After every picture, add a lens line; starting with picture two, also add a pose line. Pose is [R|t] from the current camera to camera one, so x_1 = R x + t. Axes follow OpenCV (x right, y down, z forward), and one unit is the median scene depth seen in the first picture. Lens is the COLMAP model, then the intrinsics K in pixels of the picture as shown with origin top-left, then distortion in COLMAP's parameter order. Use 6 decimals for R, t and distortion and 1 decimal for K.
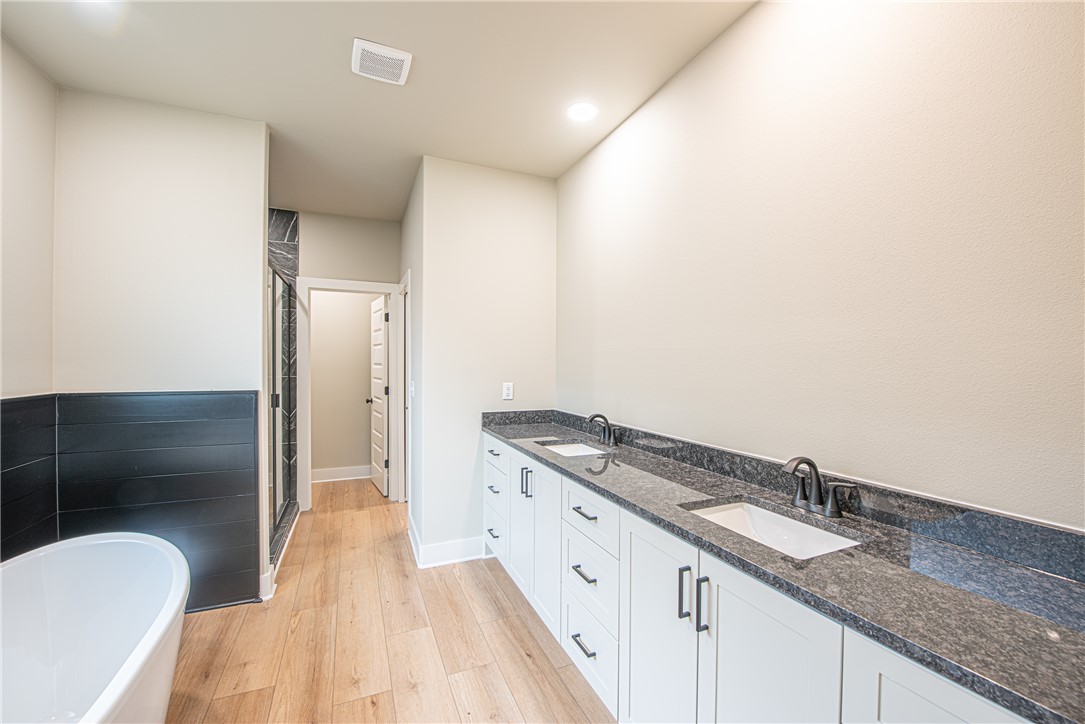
lens RADIAL K [[438.2, 0, 548.3], [0, 438.2, 367.1], [0, 0, 1]] dist [-0.013623, -0.002996]
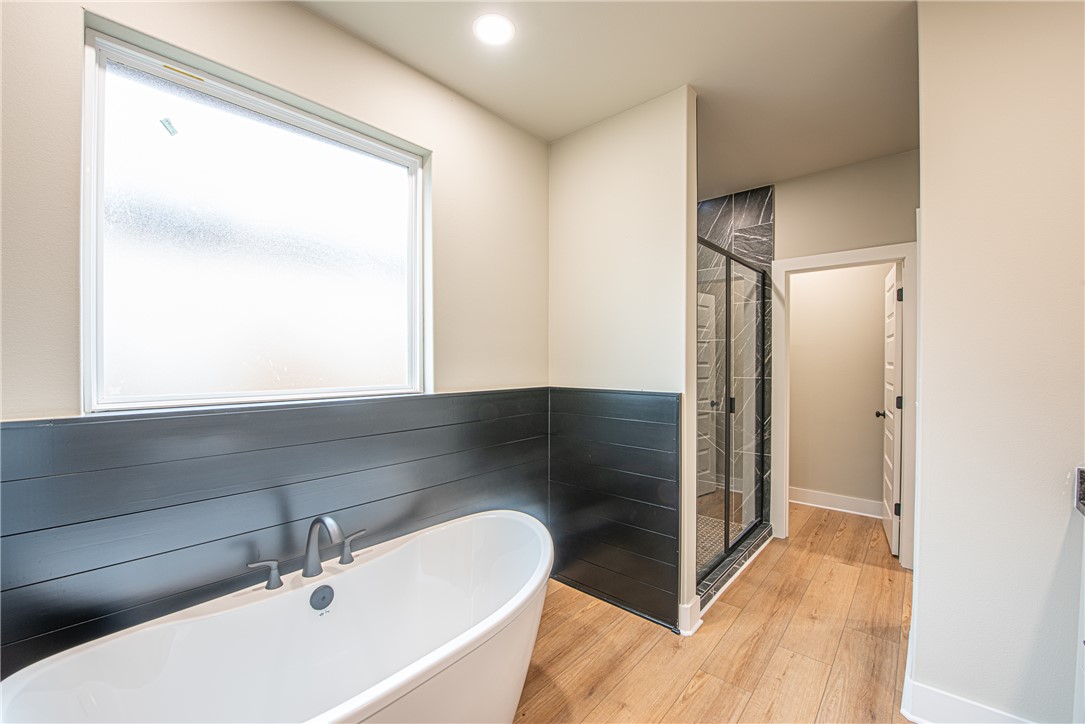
lens RADIAL K [[438.2, 0, 548.3], [0, 438.2, 367.1], [0, 0, 1]] dist [-0.013623, -0.002996]
pose [[0.421152, 0.006544, -0.906967, 0.014401], [-0.005197, 0.999975, 0.004802, -0.001883], [0.906975, 0.002691, 0.421175, 0.244693]]
